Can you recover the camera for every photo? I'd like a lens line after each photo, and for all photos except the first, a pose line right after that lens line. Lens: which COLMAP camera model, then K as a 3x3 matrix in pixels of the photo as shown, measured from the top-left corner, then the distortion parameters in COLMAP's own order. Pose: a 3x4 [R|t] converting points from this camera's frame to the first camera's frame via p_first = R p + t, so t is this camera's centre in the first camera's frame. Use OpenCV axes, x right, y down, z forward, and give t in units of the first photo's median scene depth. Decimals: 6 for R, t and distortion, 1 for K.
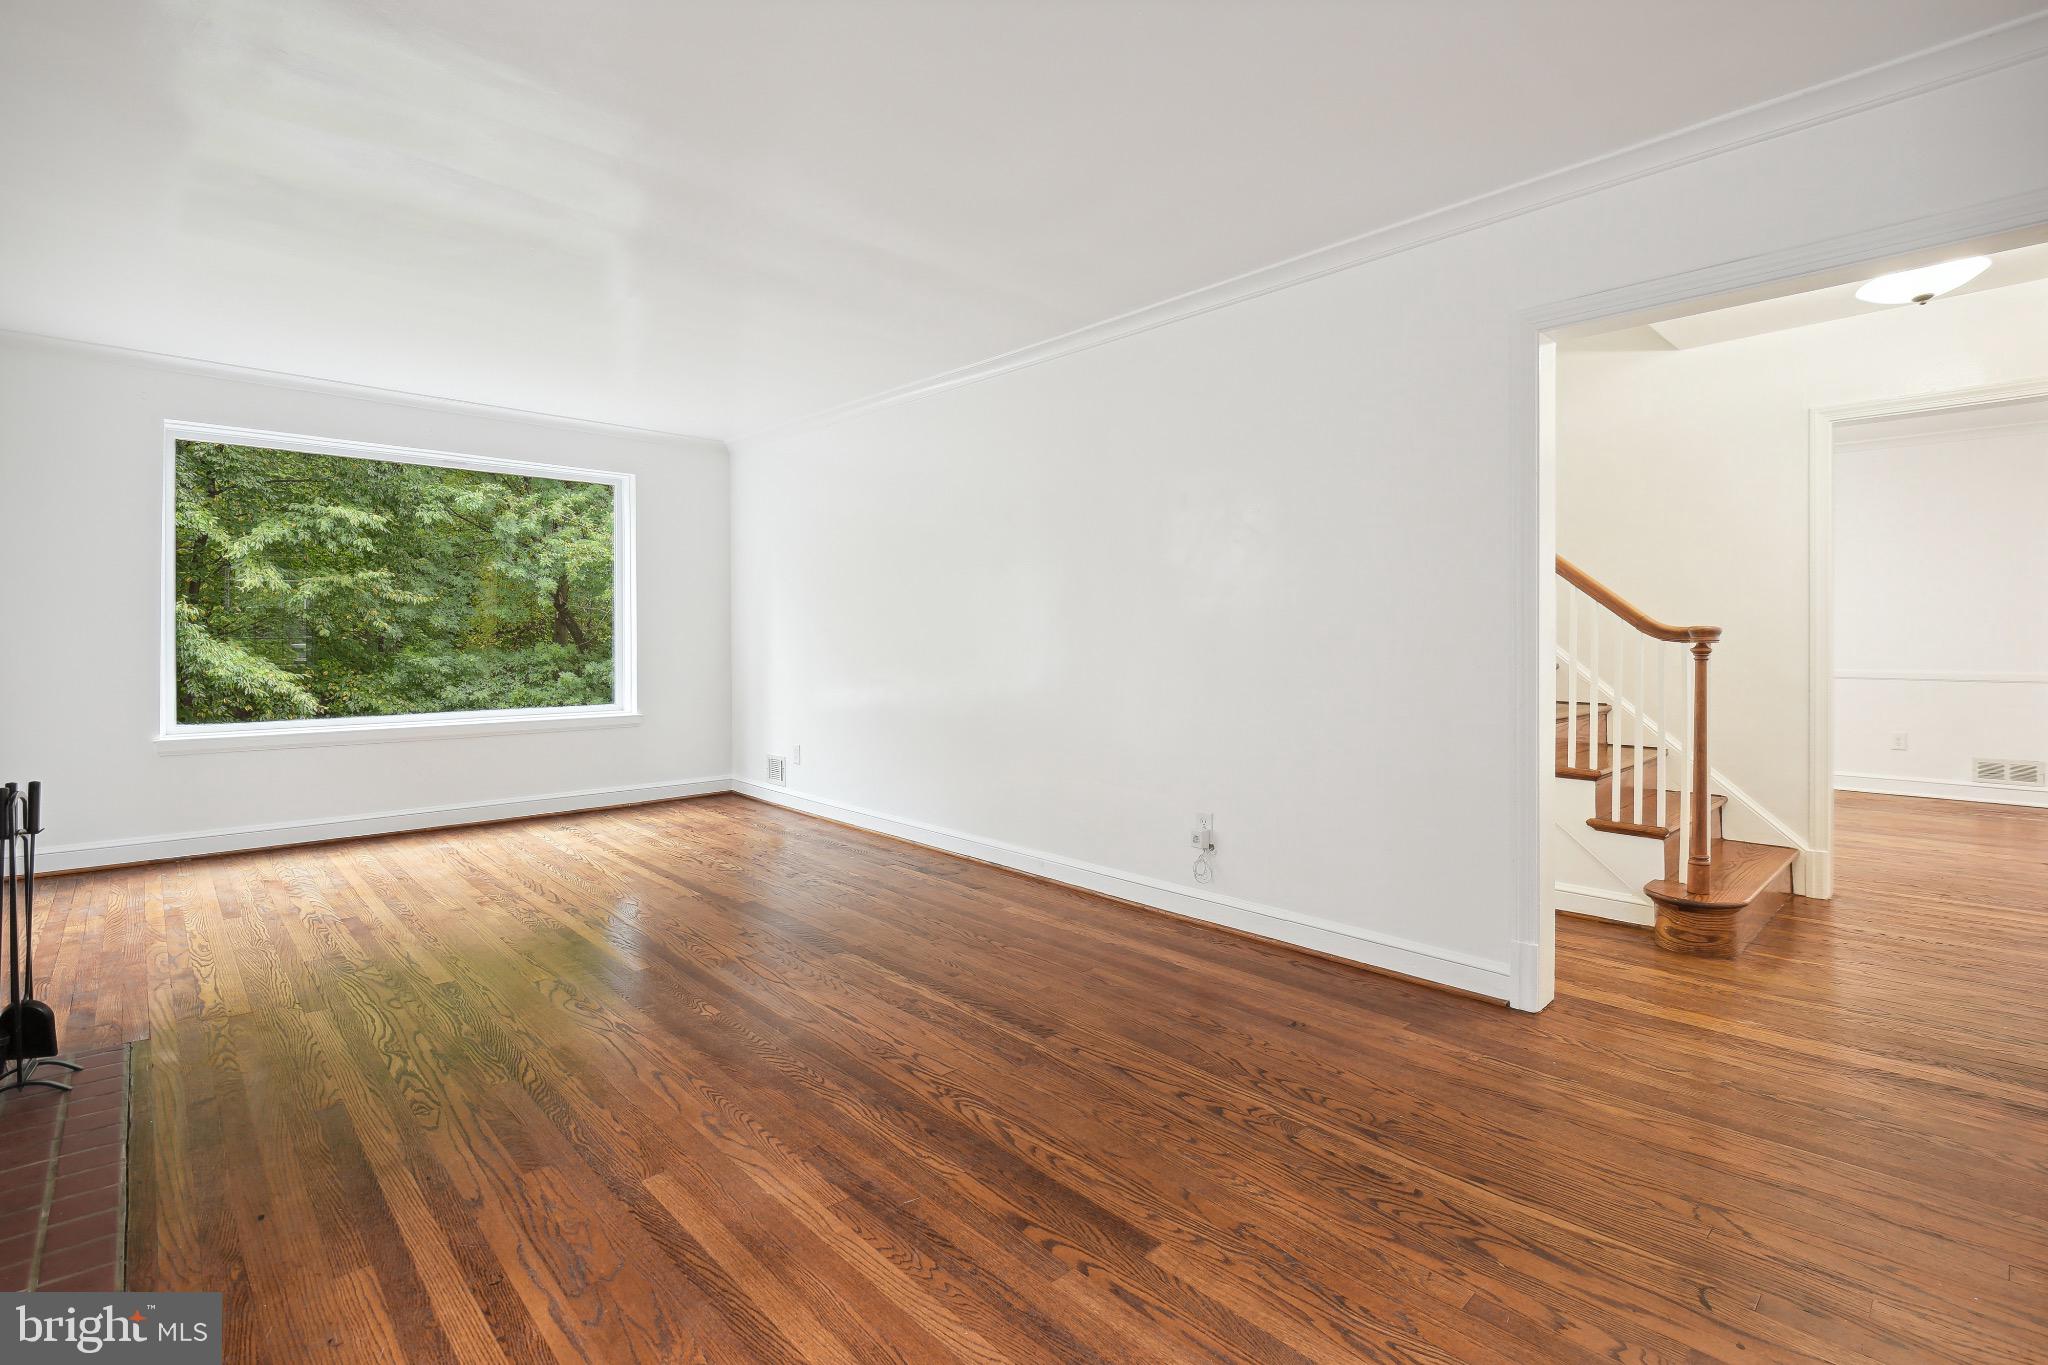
lens RADIAL K [[966.0, 0, 1035.0], [0, 966.0, 612.0], [0, 0, 1]] dist [0.003770, -0.000218]
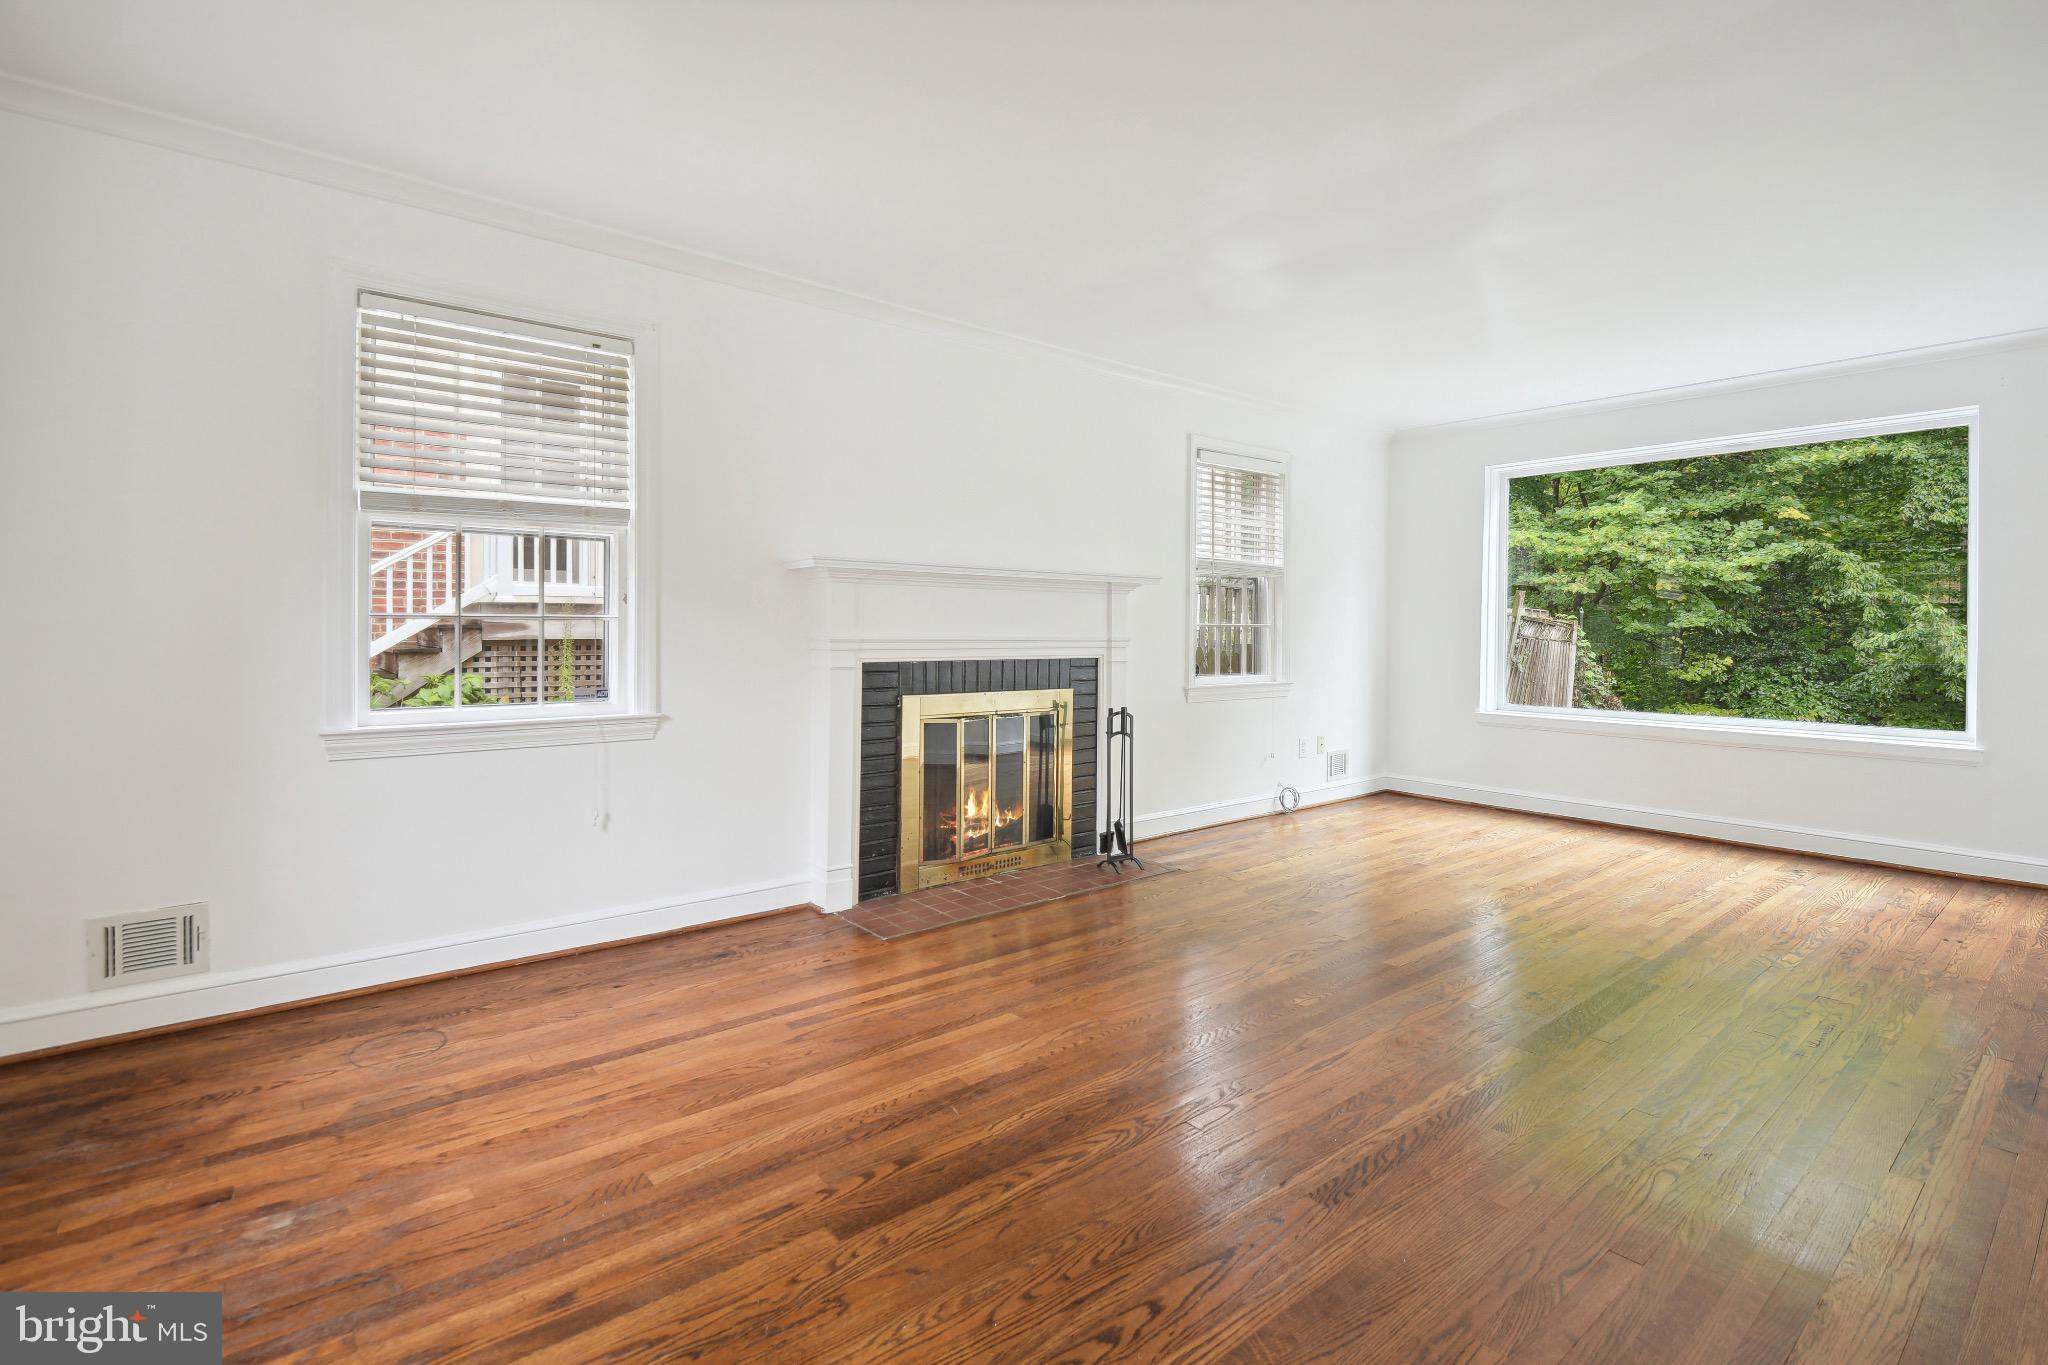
lens RADIAL K [[947.4, 0, 1026.8], [0, 947.4, 637.5], [0, 0, 1]] dist [-0.001387, -0.000602]
pose [[-0.083348, 0.011430, -0.996455, 0.977344], [0.013437, 0.999856, 0.010345, 0.027652], [0.996430, -0.012527, -0.083490, 1.167969]]
